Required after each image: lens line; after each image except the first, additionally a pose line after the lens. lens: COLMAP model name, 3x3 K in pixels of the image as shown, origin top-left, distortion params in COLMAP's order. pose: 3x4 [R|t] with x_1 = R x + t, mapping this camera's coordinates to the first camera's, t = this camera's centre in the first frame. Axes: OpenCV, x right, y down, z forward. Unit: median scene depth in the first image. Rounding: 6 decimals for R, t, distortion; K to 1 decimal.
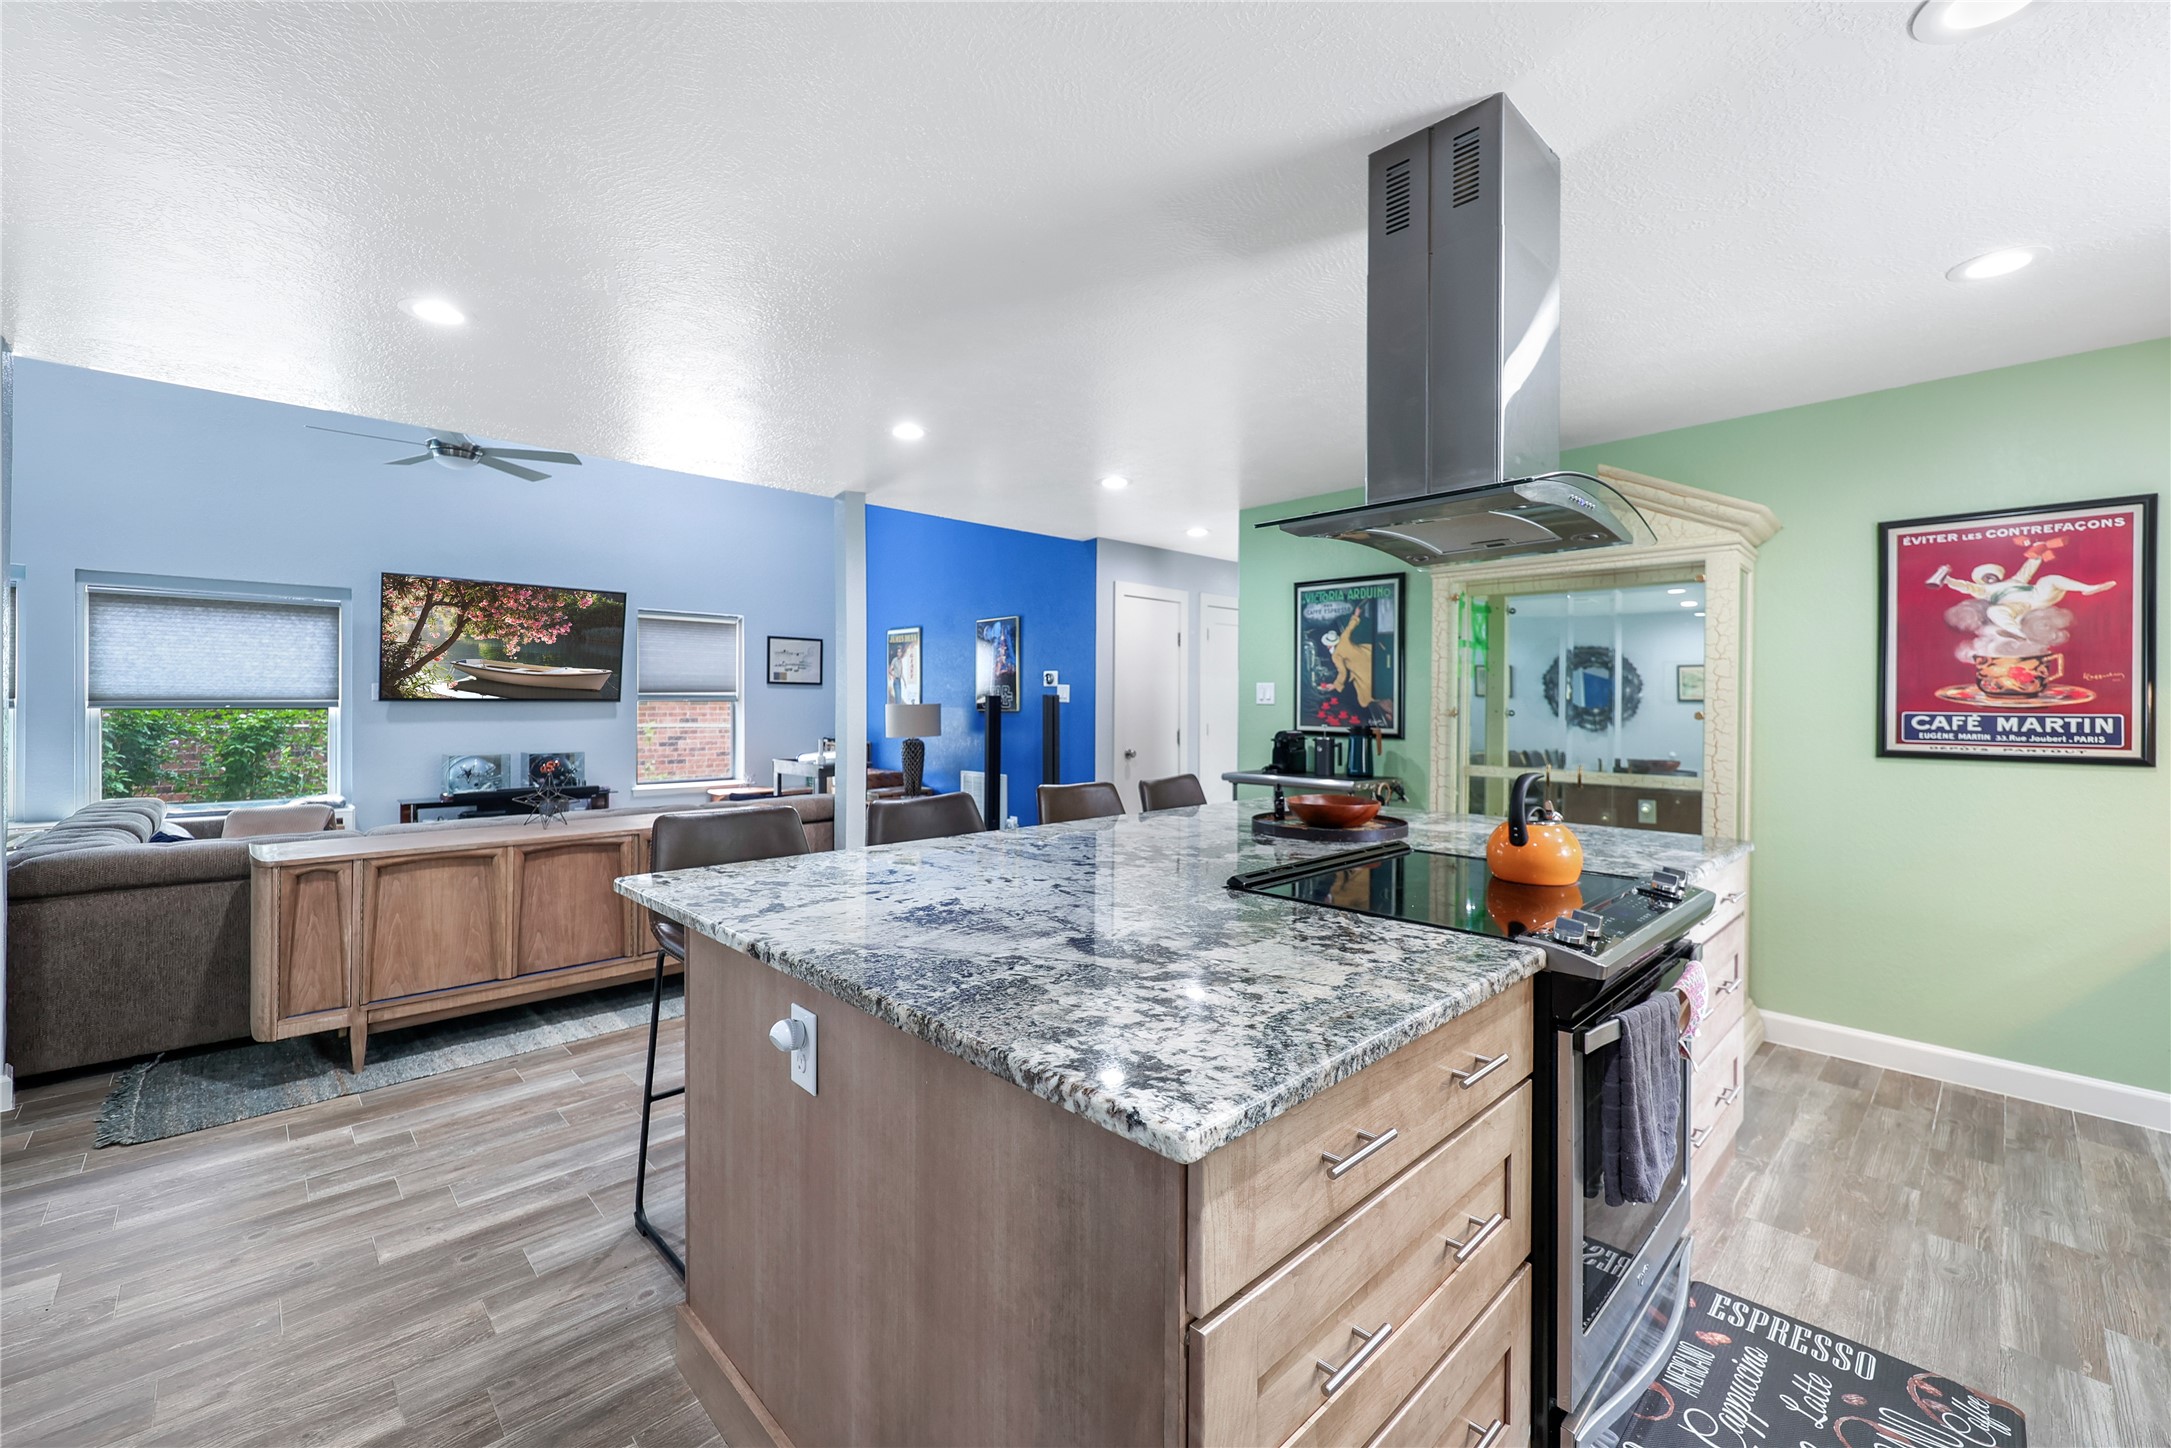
lens RADIAL K [[897.0, 0, 1084.9], [0, 897.0, 706.6], [0, 0, 1]] dist [-0.000302, 0.000274]
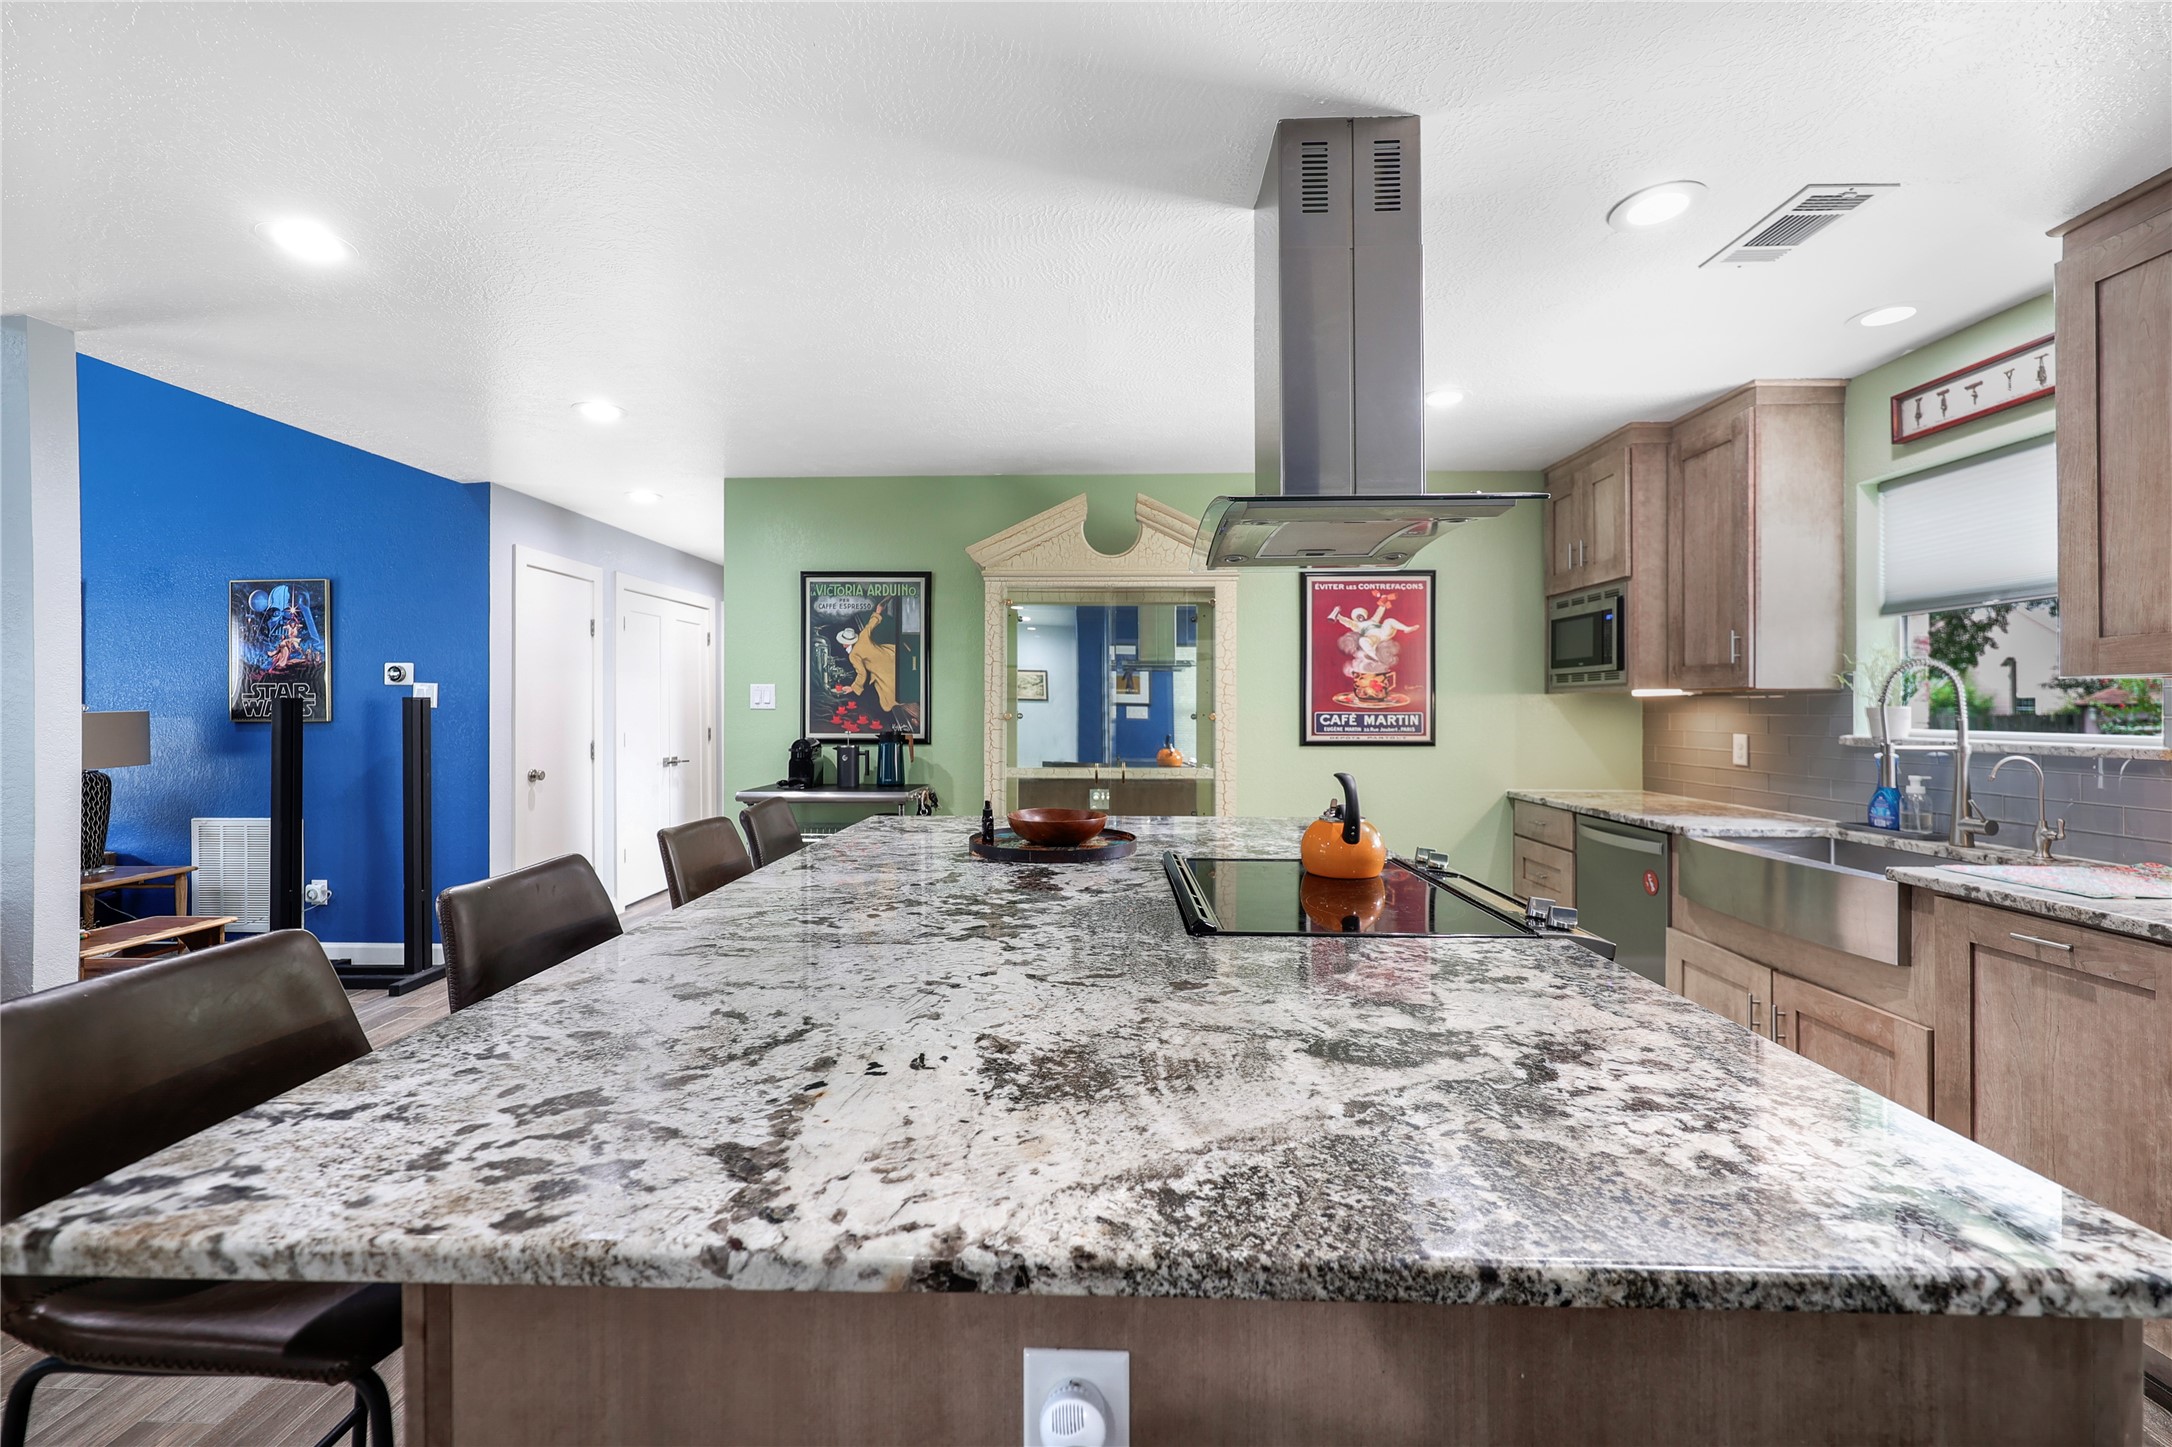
lens RADIAL K [[886.7, 0, 1078.1], [0, 886.7, 709.9], [0, 0, 1]] dist [-0.000761, 0.000216]
pose [[0.717542, -0.006957, 0.696481, -0.223131], [0.006626, 0.999973, 0.003163, -0.003129], [-0.696484, 0.002346, 0.717568, 0.228296]]
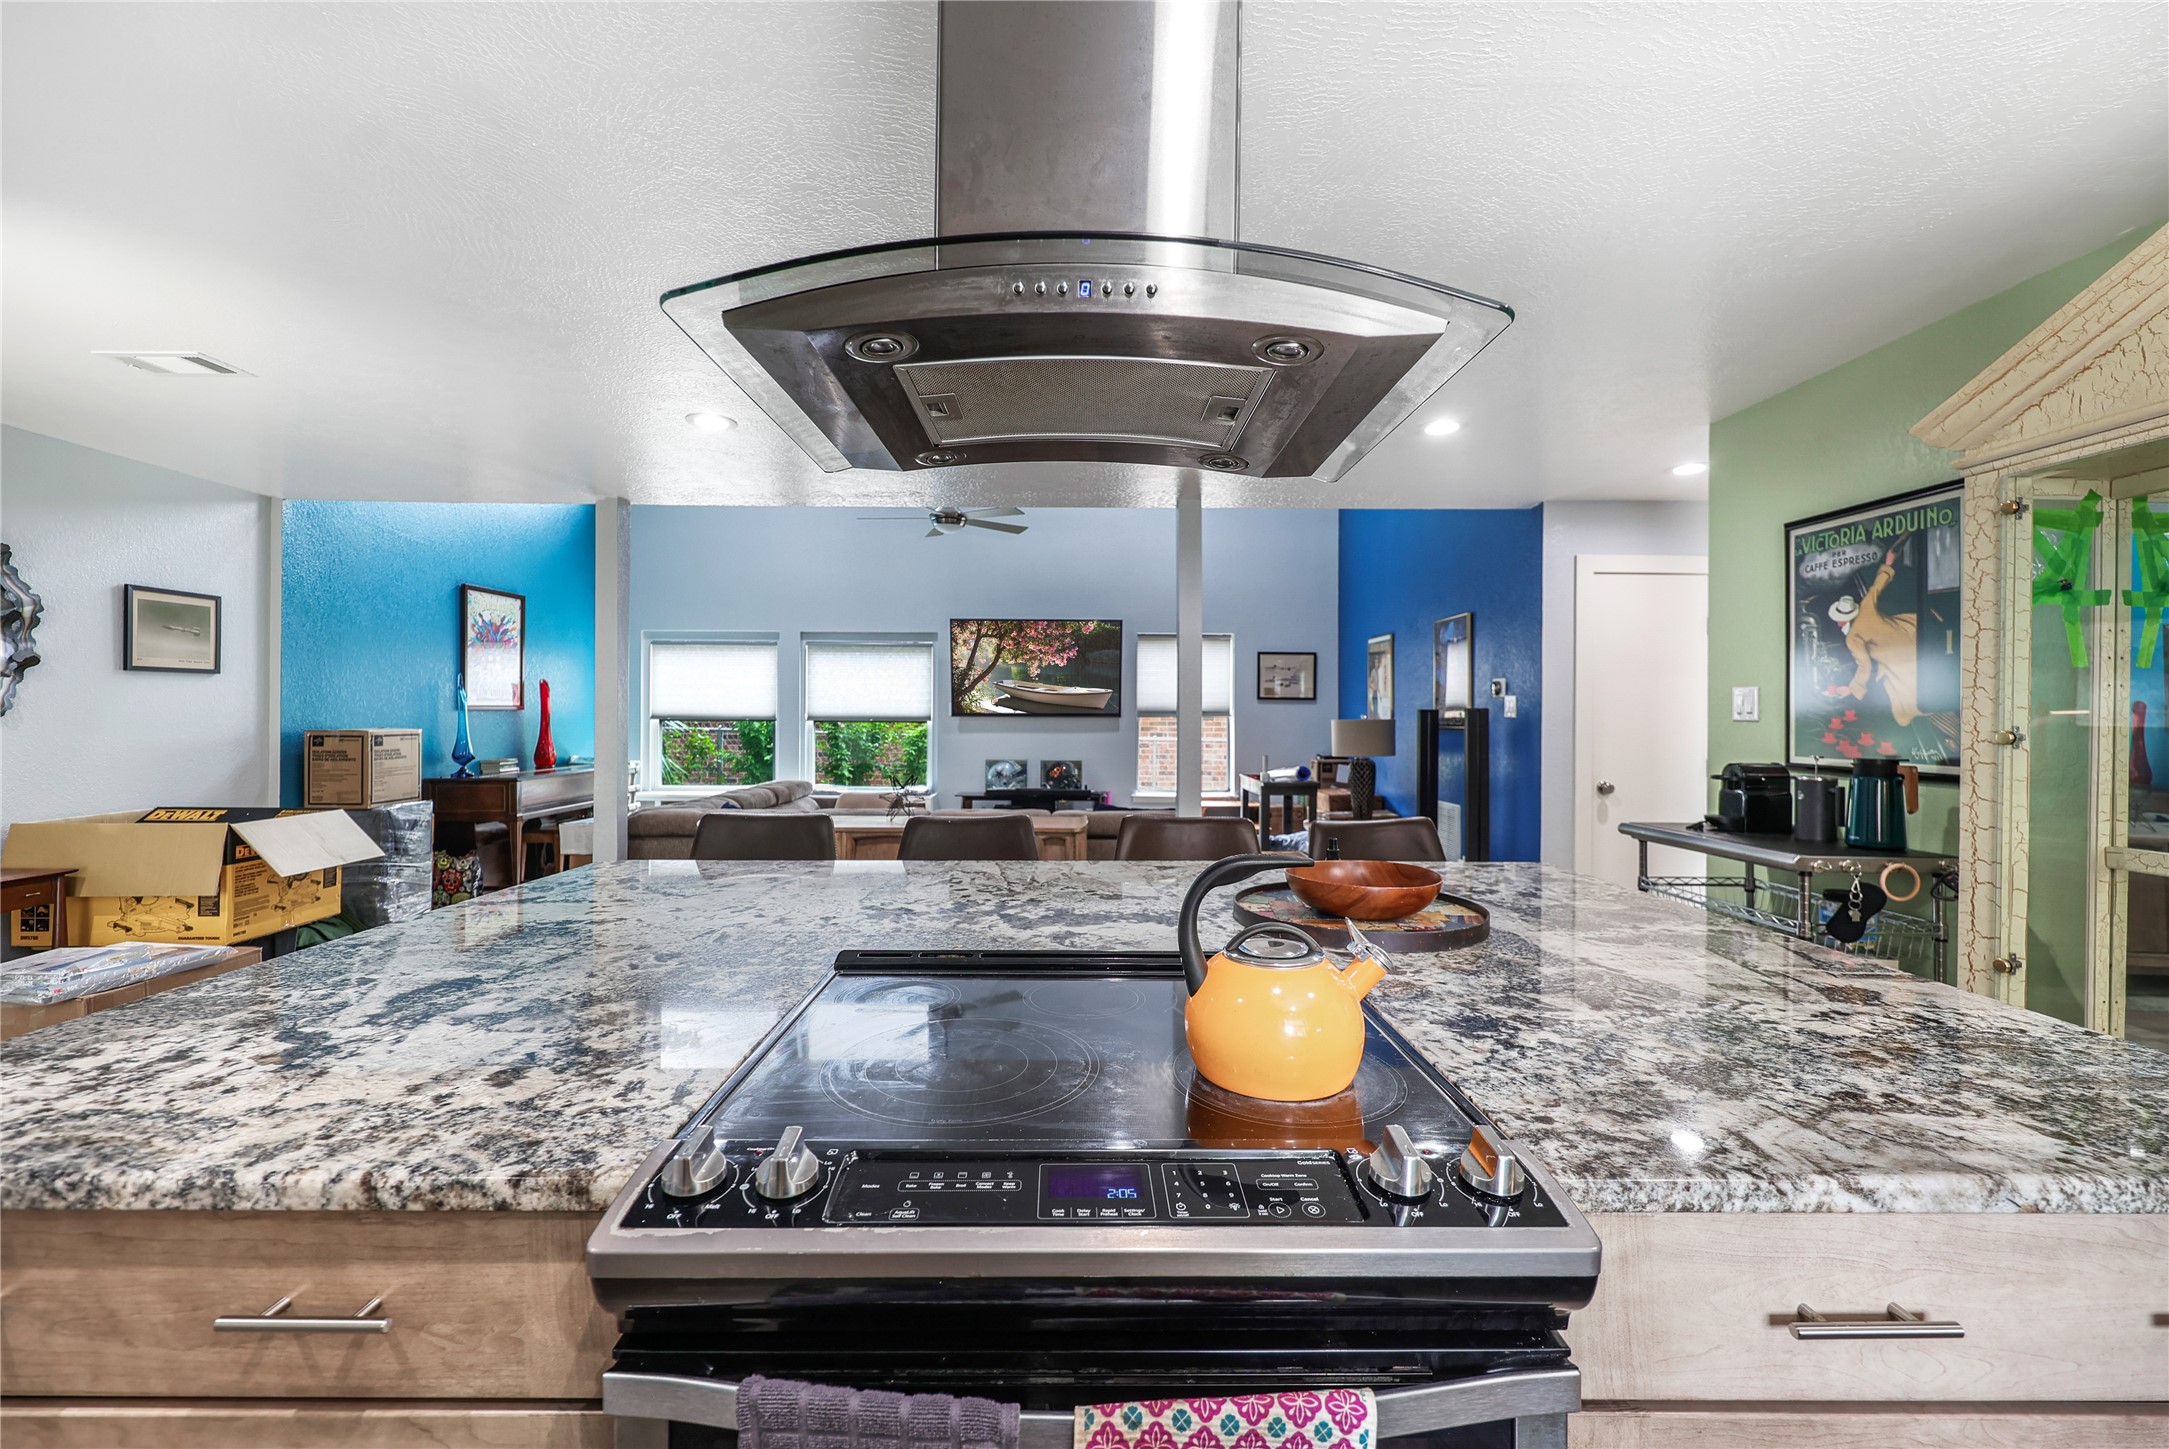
lens RADIAL K [[885.5, 0, 1076.6], [0, 885.5, 710.9], [0, 0, 1]] dist [-0.000761, 0.000216]
pose [[0.722598, -0.004230, -0.691256, 0.373628], [-0.005082, 0.999922, -0.011432, 0.000038], [0.691250, 0.011774, 0.722520, 0.281164]]
